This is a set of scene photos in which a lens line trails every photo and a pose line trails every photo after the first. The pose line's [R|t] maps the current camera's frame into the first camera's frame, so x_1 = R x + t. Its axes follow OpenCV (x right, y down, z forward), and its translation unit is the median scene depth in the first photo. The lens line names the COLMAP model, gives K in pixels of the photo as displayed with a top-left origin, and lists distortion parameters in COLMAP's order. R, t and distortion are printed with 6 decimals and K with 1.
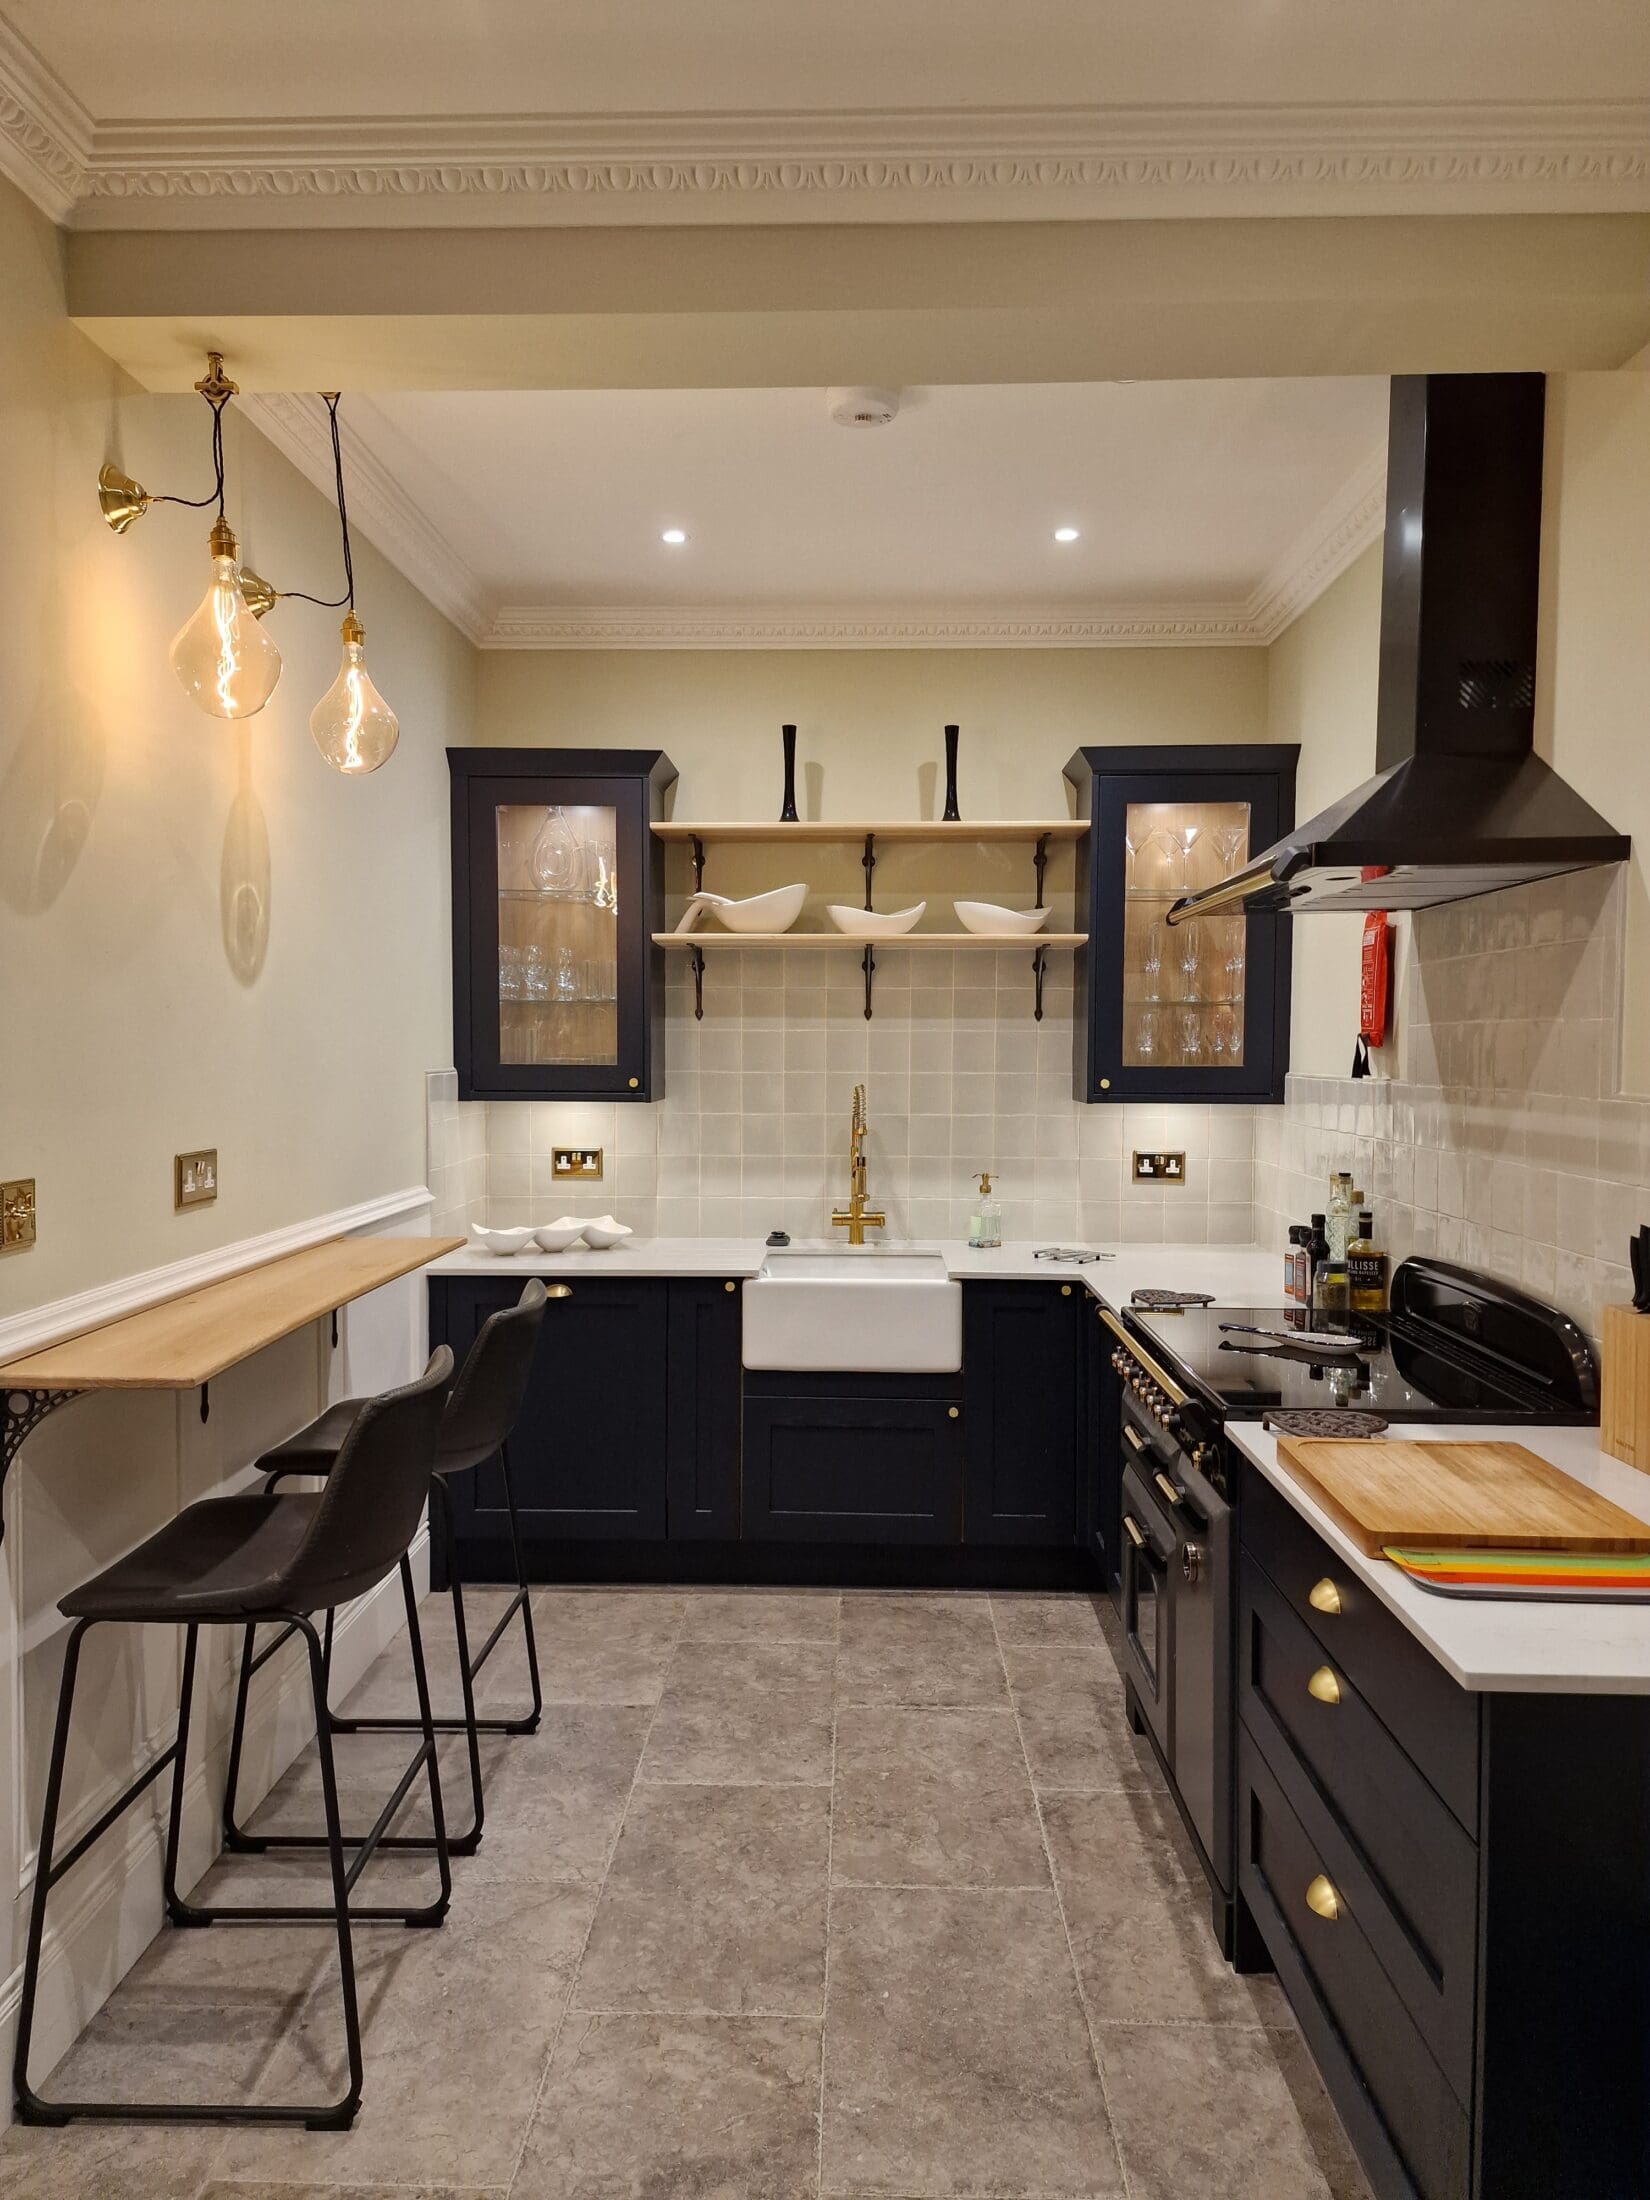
lens RADIAL K [[1467.2, 0, 822.7], [0, 1467.2, 1100.8], [0, 0, 1]] dist [0.061810, -0.045739]
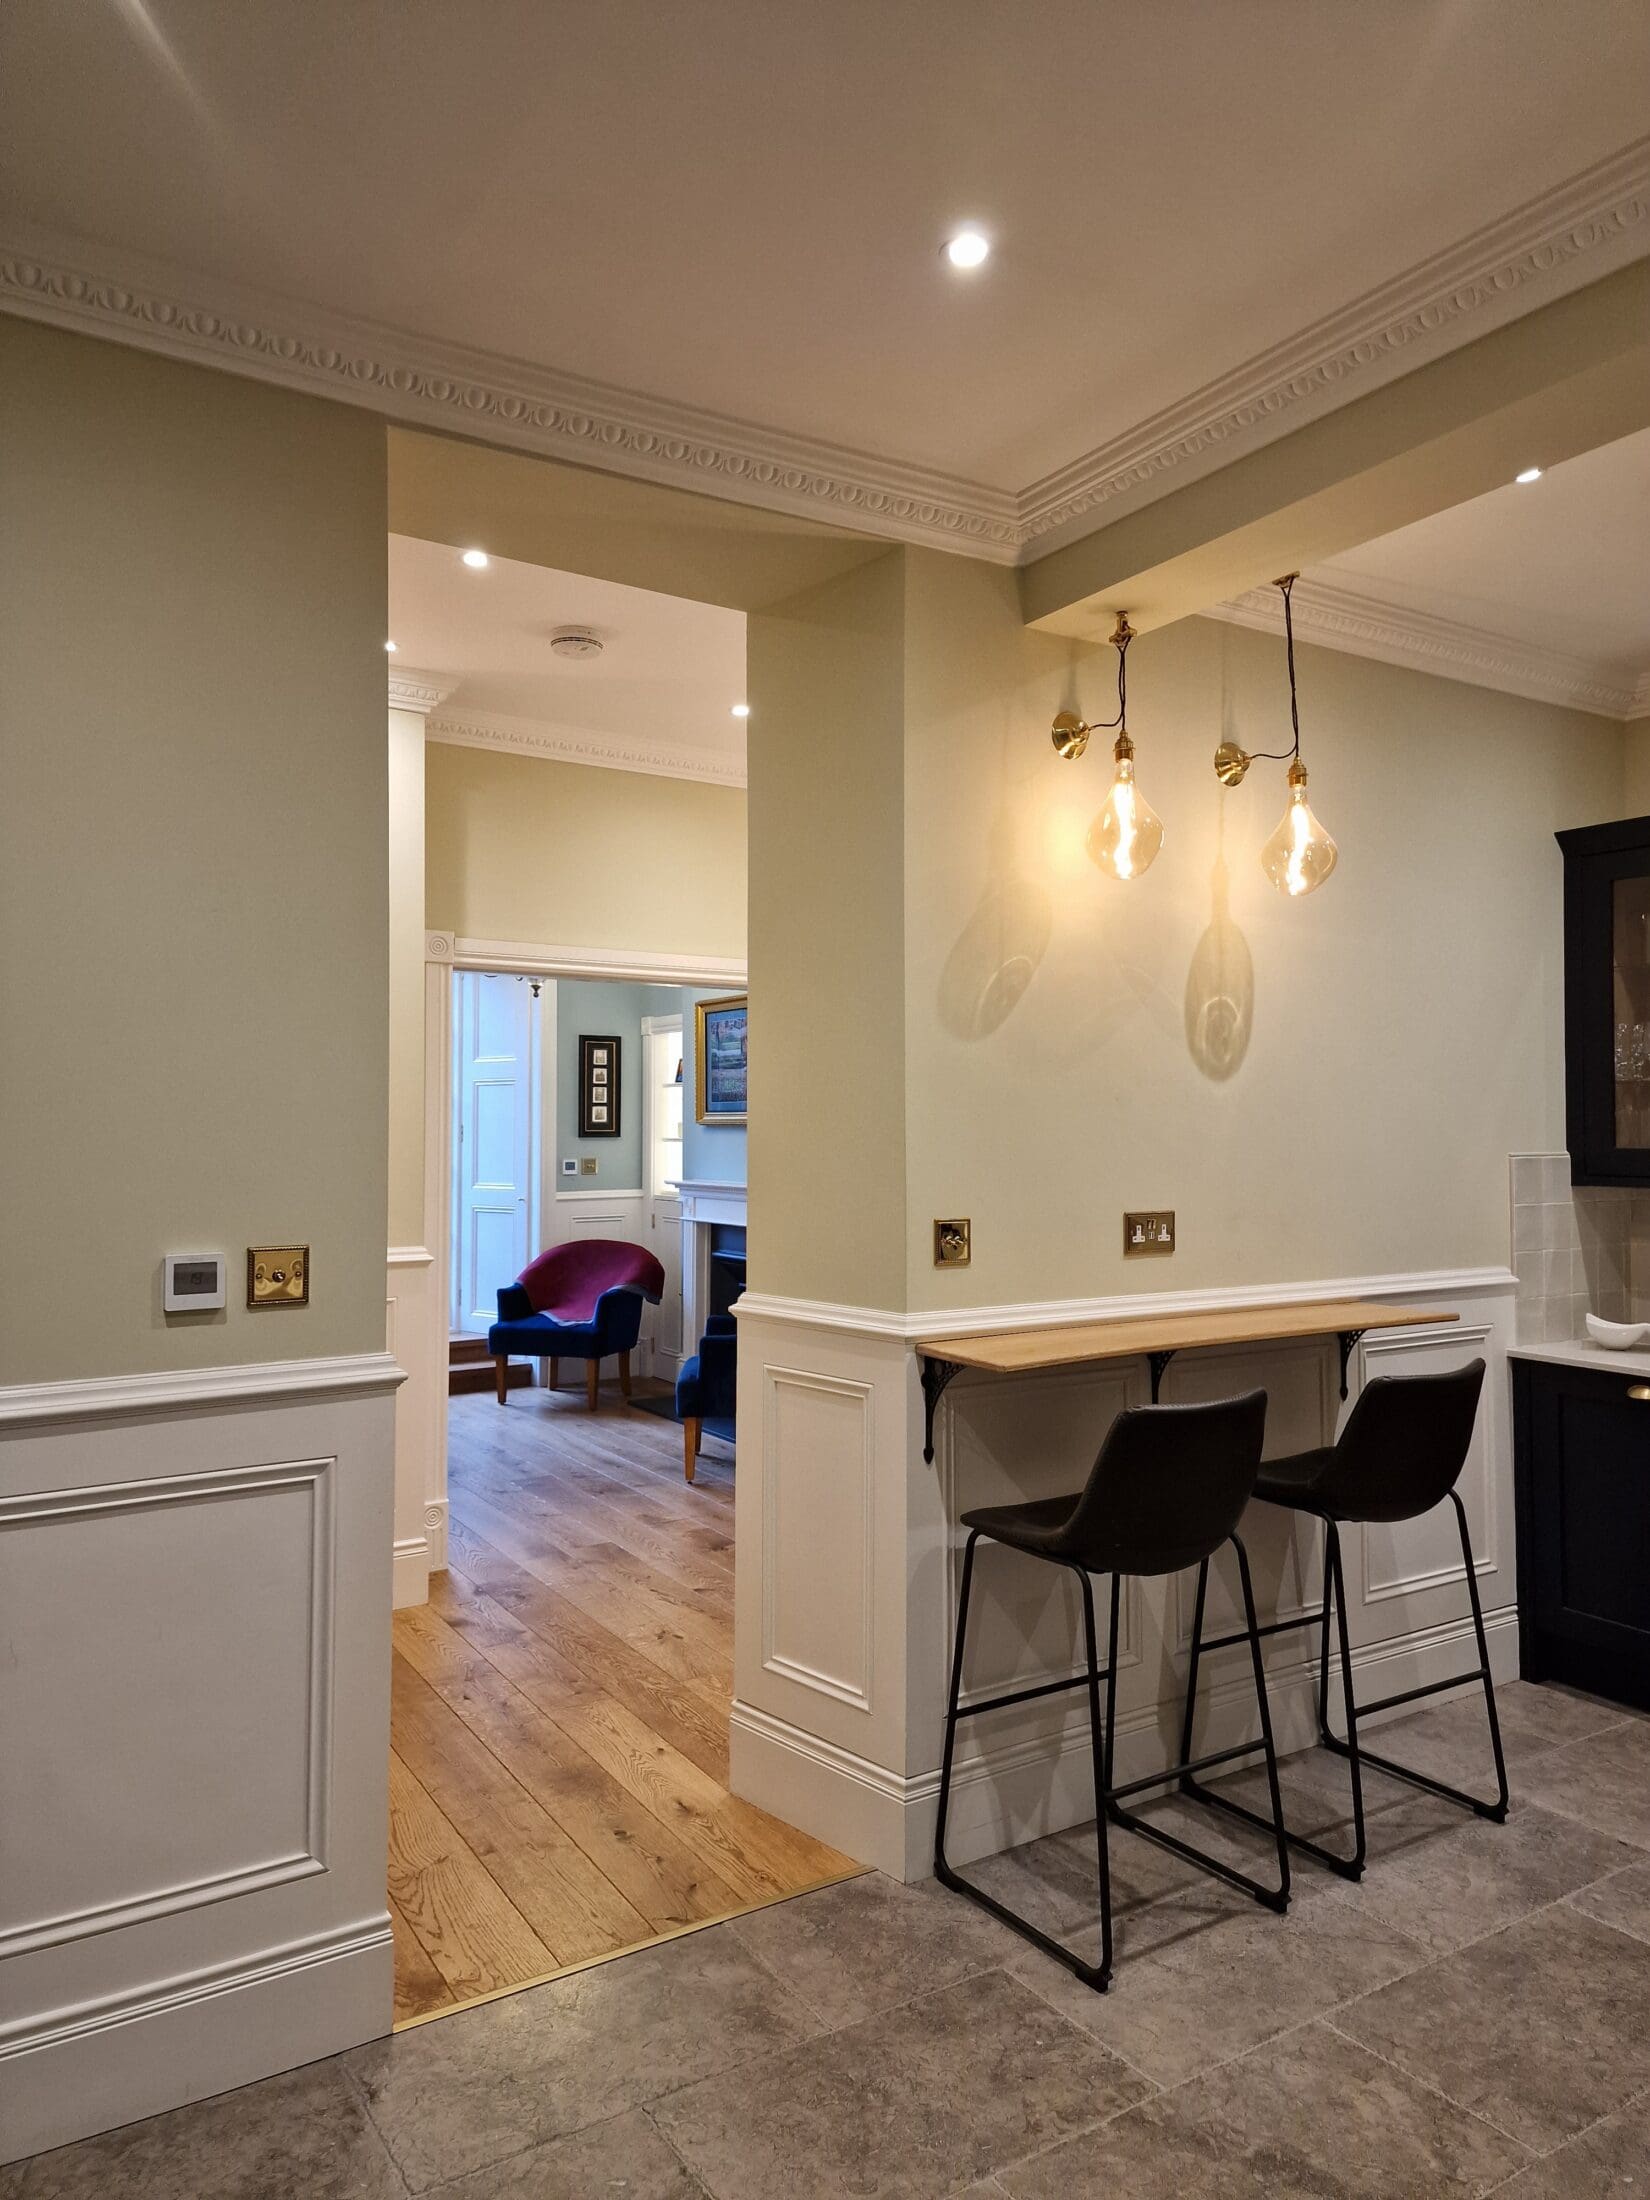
lens RADIAL K [[1467.2, 0, 836.6], [0, 1467.2, 1097.6], [0, 0, 1]] dist [0.061810, -0.045739]
pose [[0.571263, -0.021132, -0.820495, 0.523154], [-0.028758, 0.998539, -0.045740, 0.001465], [0.820263, 0.049725, 0.569821, 0.059420]]
